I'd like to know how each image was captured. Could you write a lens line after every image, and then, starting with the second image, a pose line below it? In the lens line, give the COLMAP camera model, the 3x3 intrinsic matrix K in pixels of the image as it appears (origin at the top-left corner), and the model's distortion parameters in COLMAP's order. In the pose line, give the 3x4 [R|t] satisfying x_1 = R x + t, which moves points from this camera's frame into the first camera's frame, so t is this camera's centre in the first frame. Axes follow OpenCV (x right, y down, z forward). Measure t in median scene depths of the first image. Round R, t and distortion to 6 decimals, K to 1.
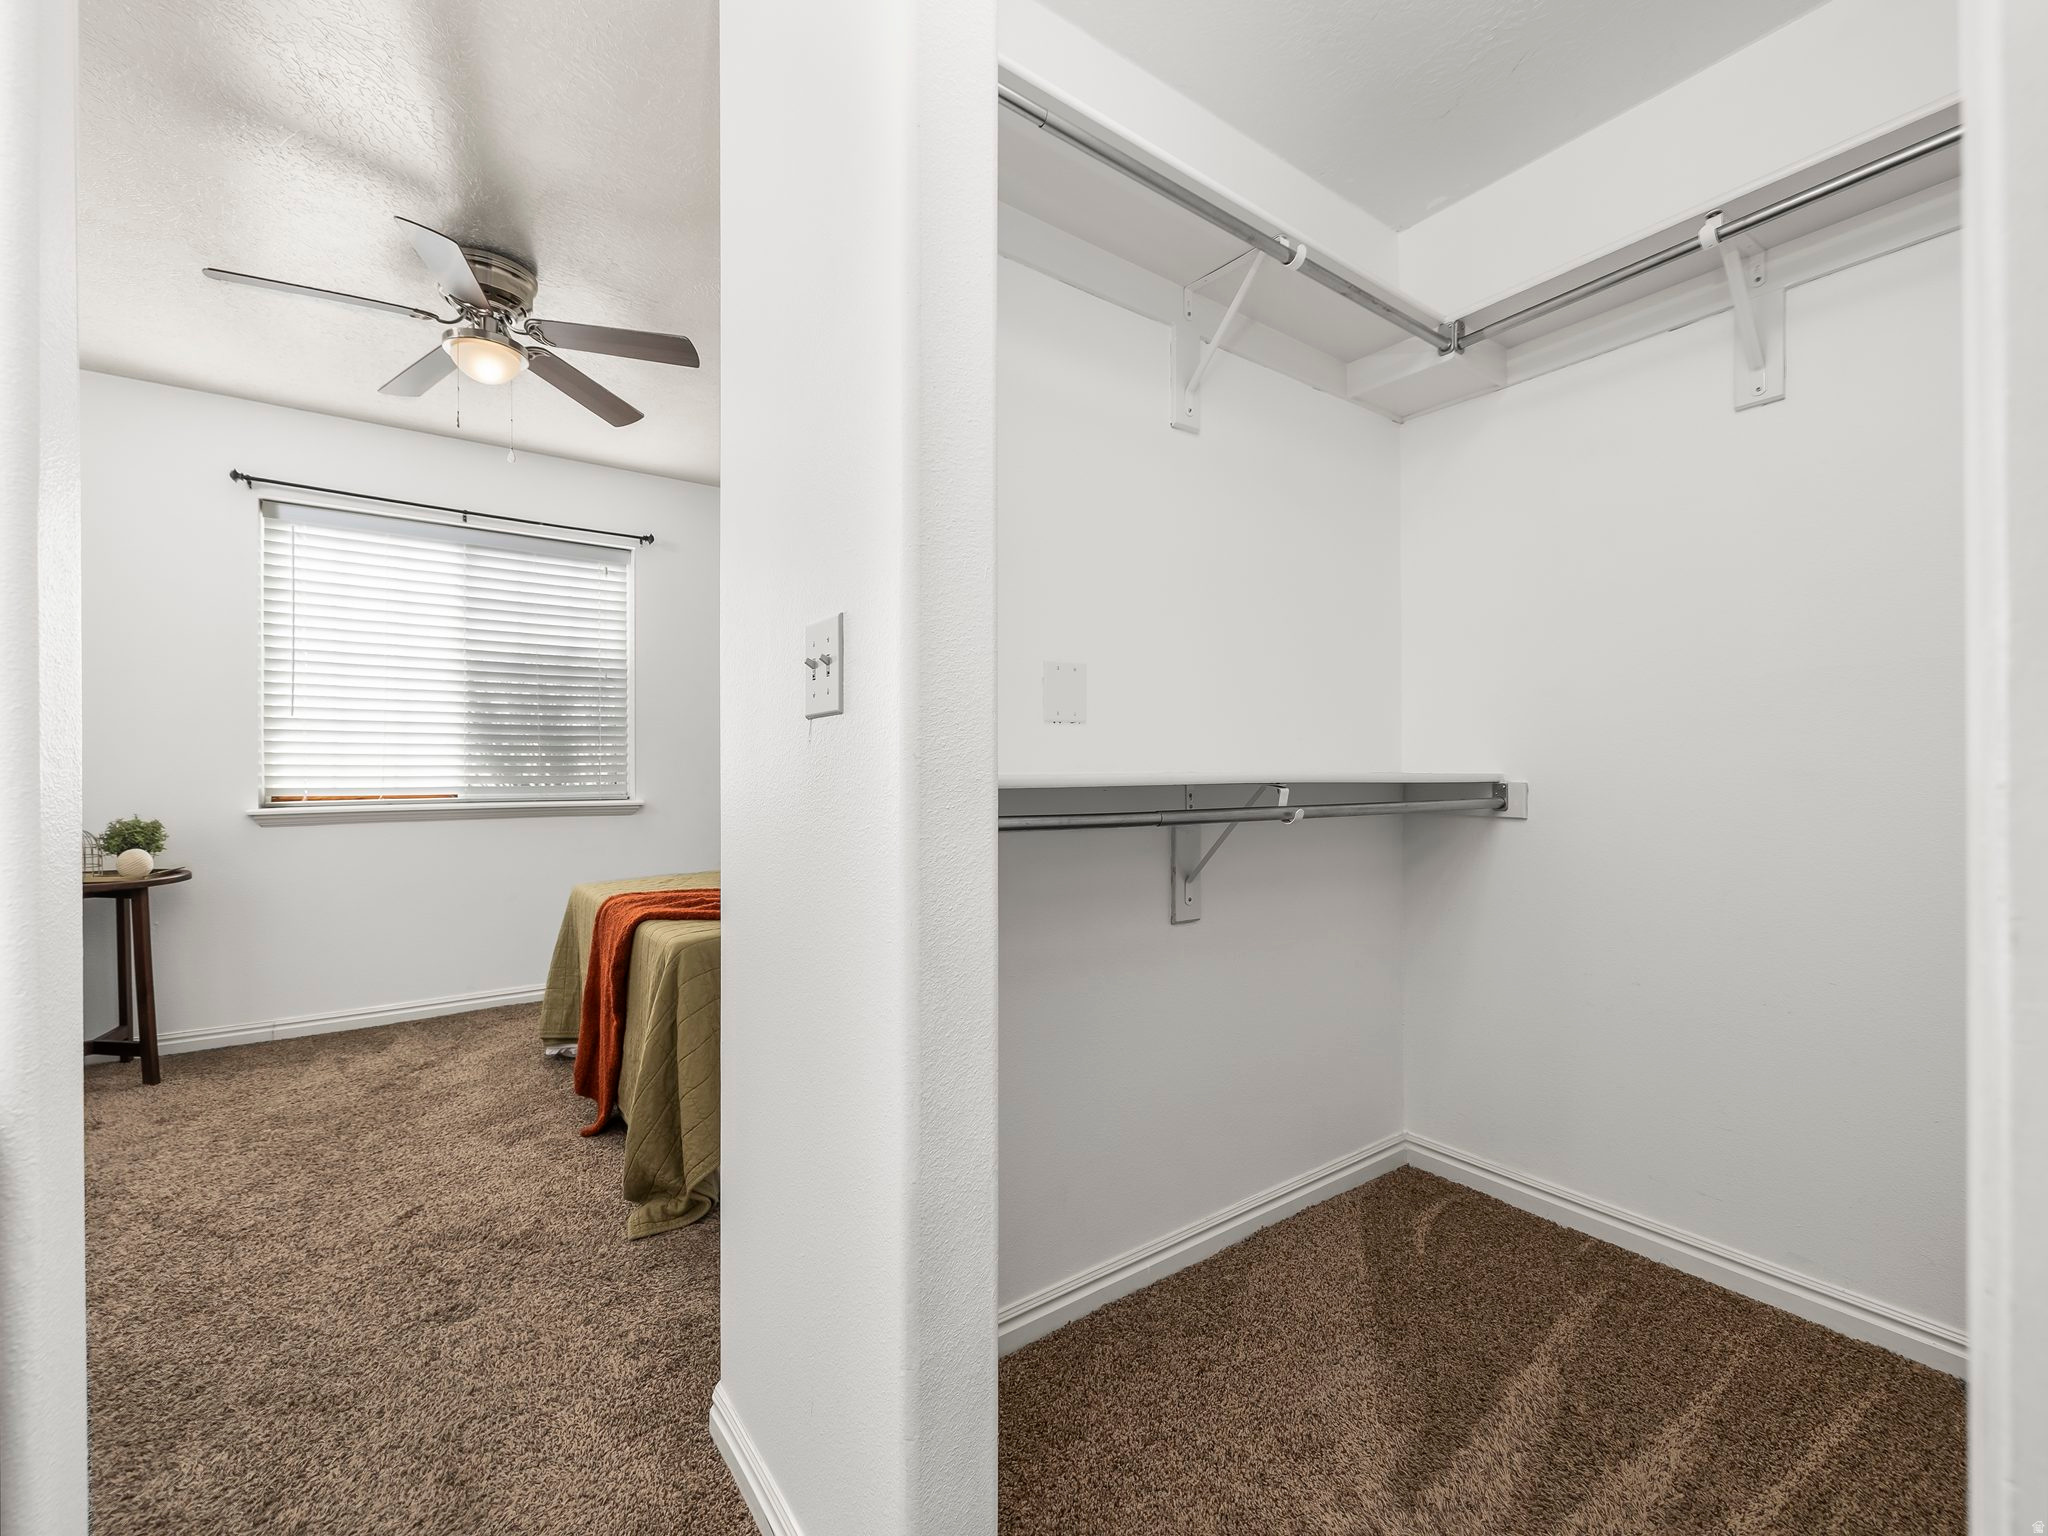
lens RADIAL K [[878.3, 0, 1012.8], [0, 878.3, 776.1], [0, 0, 1]] dist [-0.001126, 0.000295]
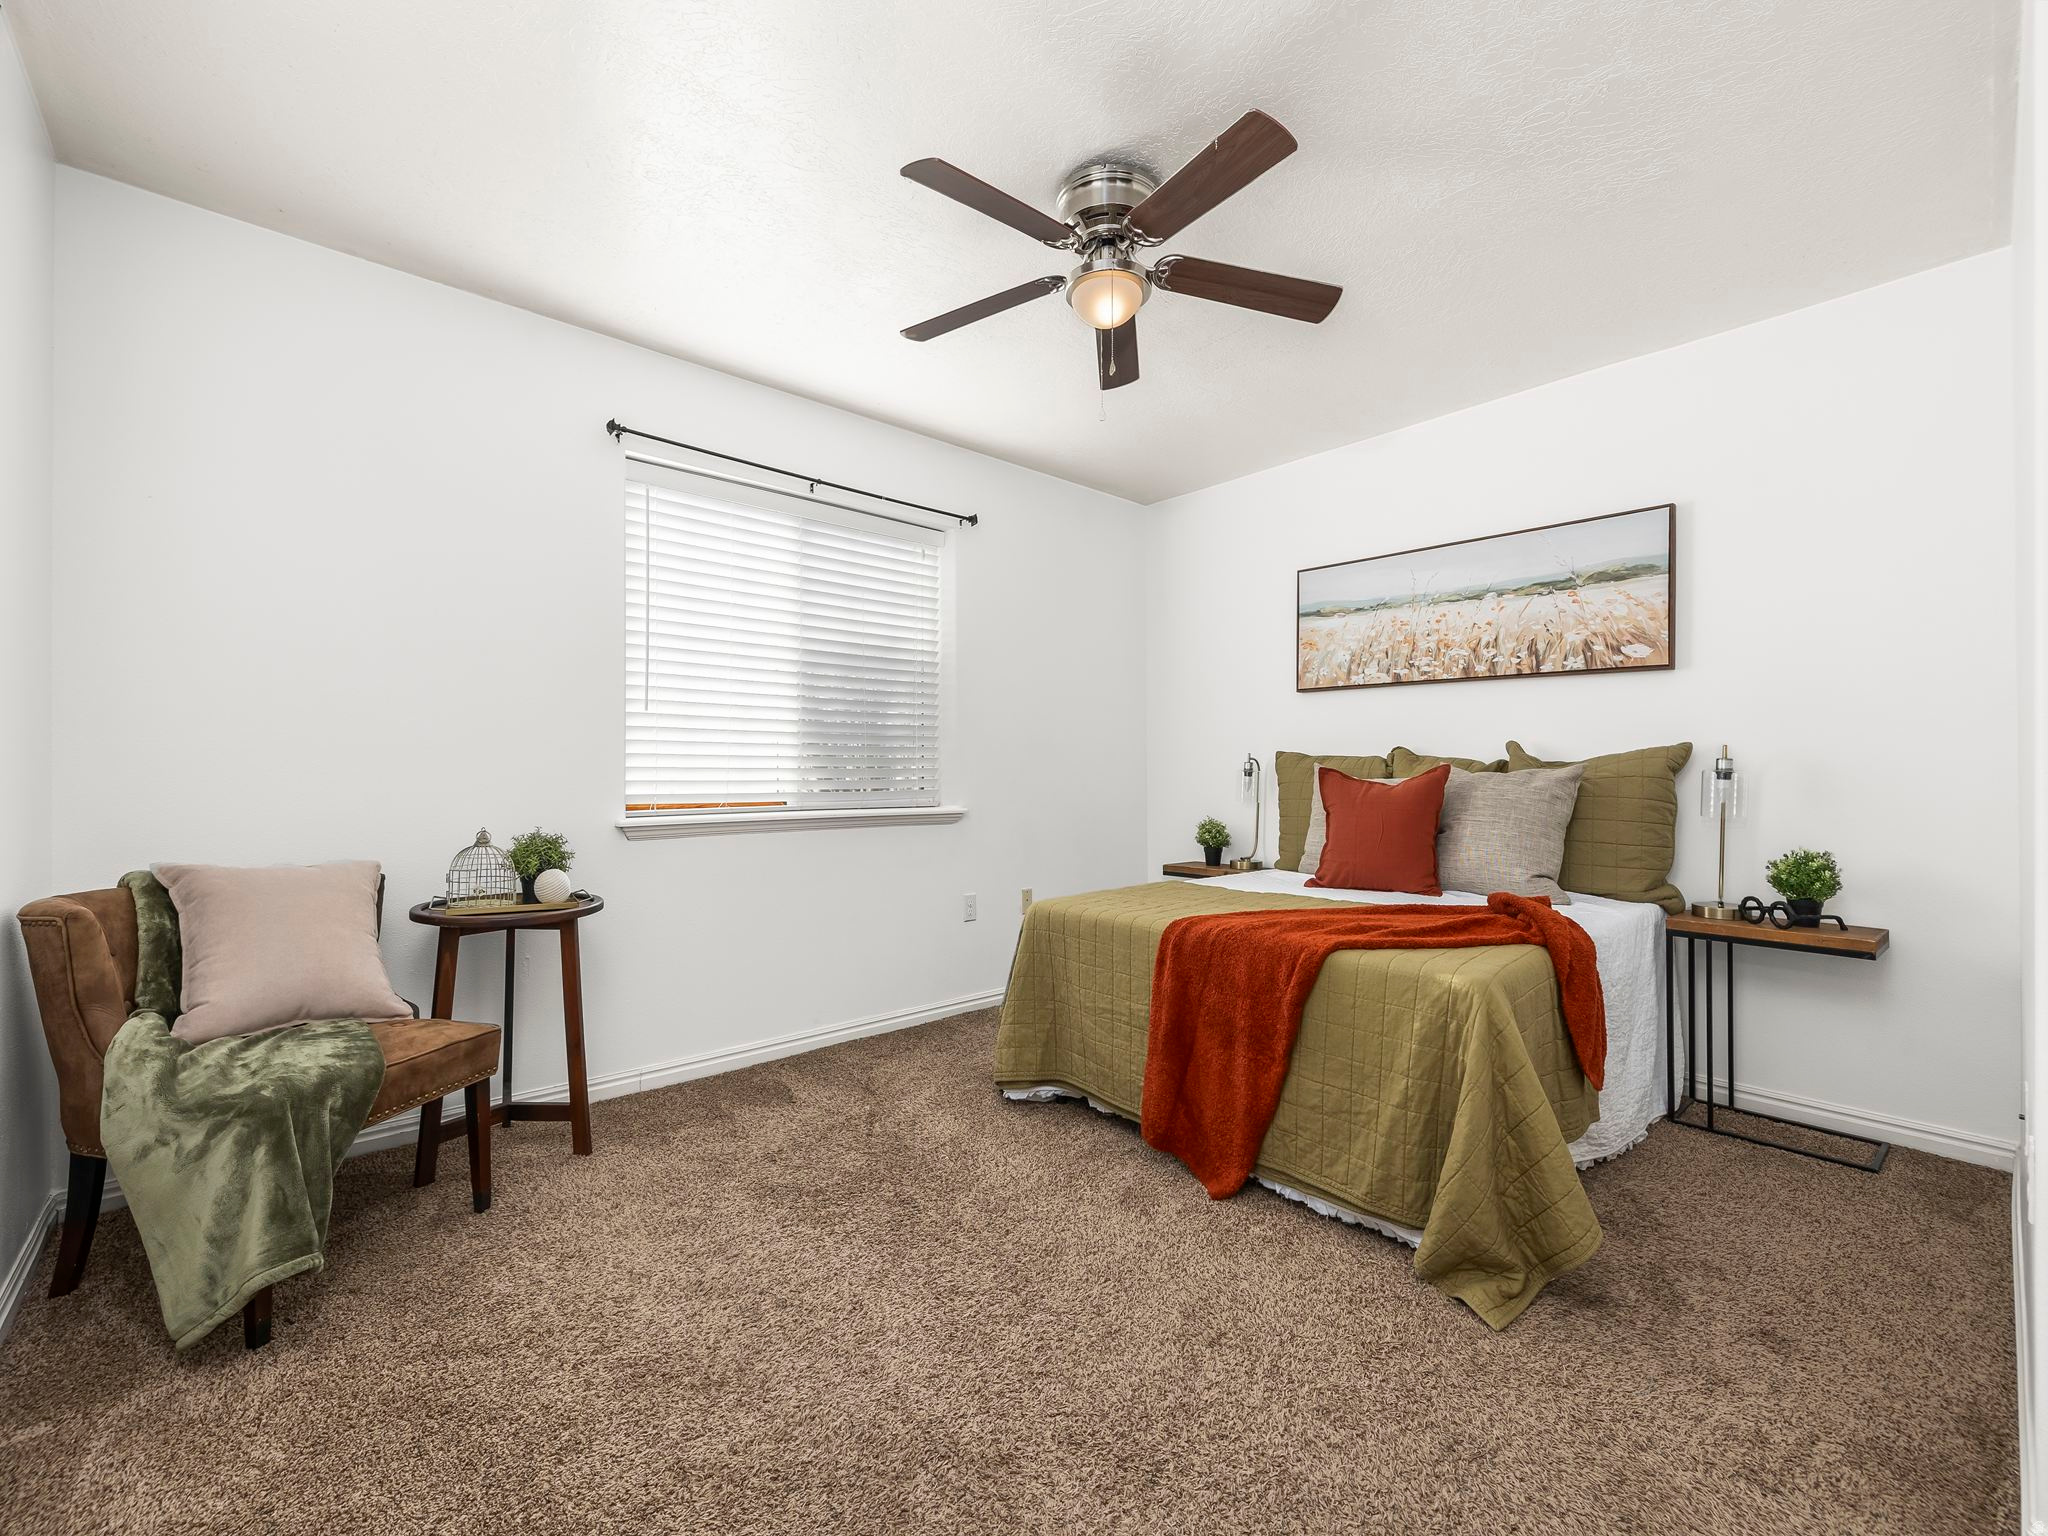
lens RADIAL K [[878.3, 0, 1025.8], [0, 878.3, 774.5], [0, 0, 1]] dist [-0.001126, 0.000295]
pose [[0.995320, -0.000001, 0.096630, -0.520219], [0.000730, 0.999972, -0.007502, 0.000668], [-0.096627, 0.007538, 0.995292, 0.109273]]
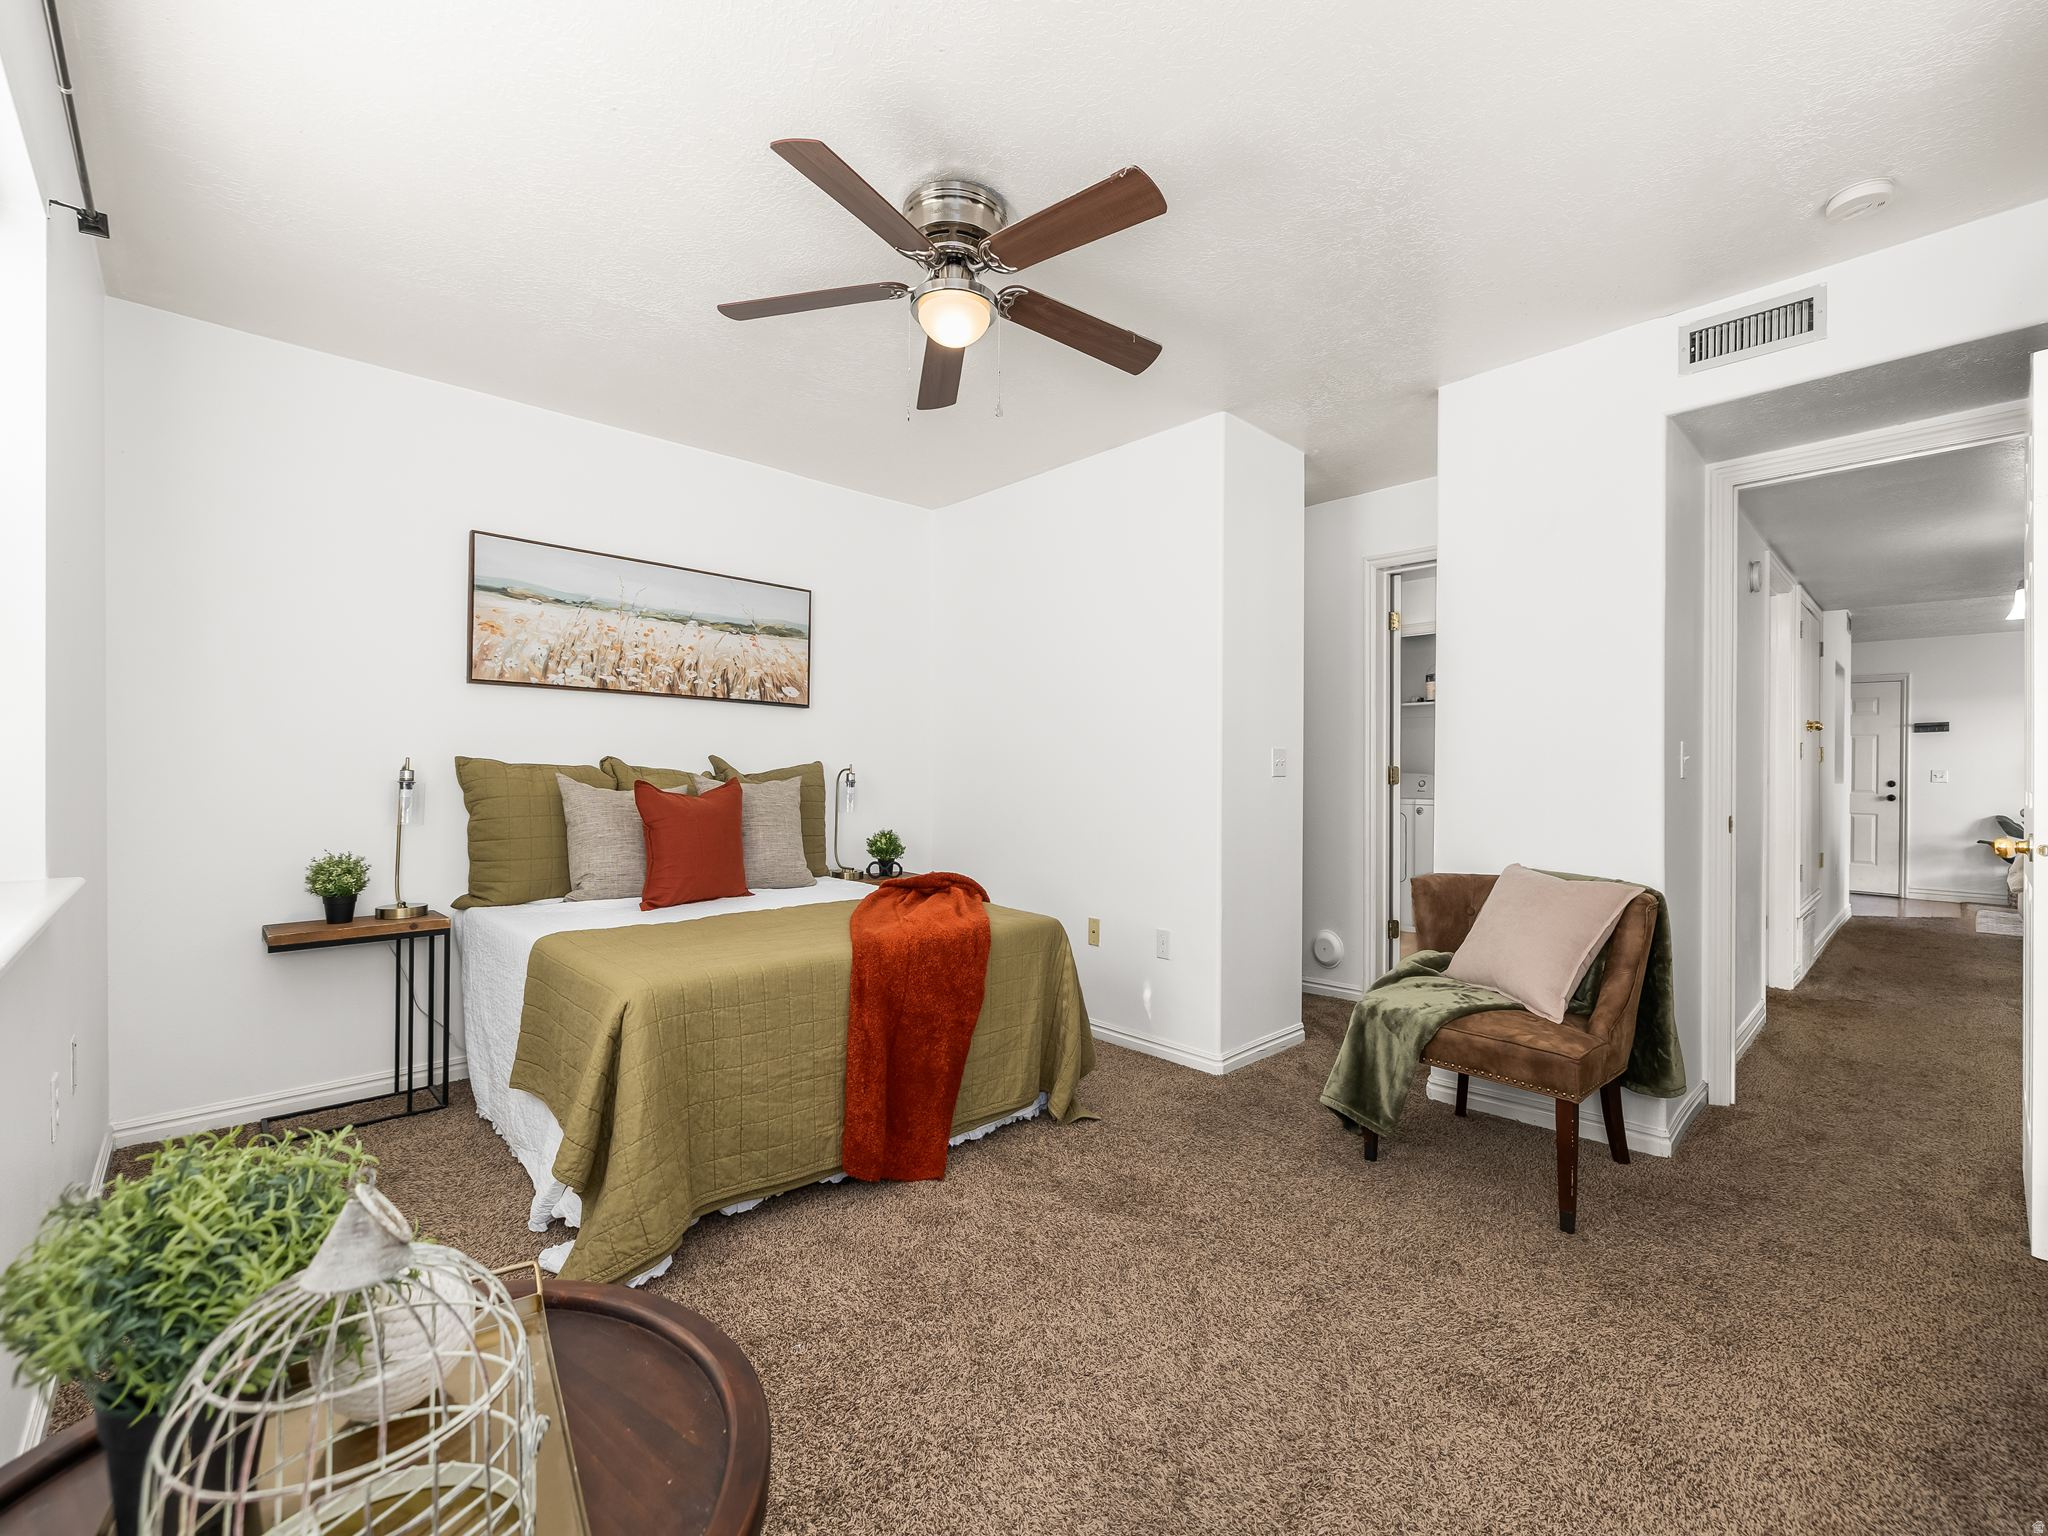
lens RADIAL K [[878.3, 0, 1019.0], [0, 878.3, 764.2], [0, 0, 1]] dist [-0.001126, 0.000295]
pose [[-0.127044, 0.009062, 0.991856, -0.991623], [0.002588, 0.999958, -0.008804, -0.019034], [-0.991894, 0.001449, -0.127062, 0.714499]]
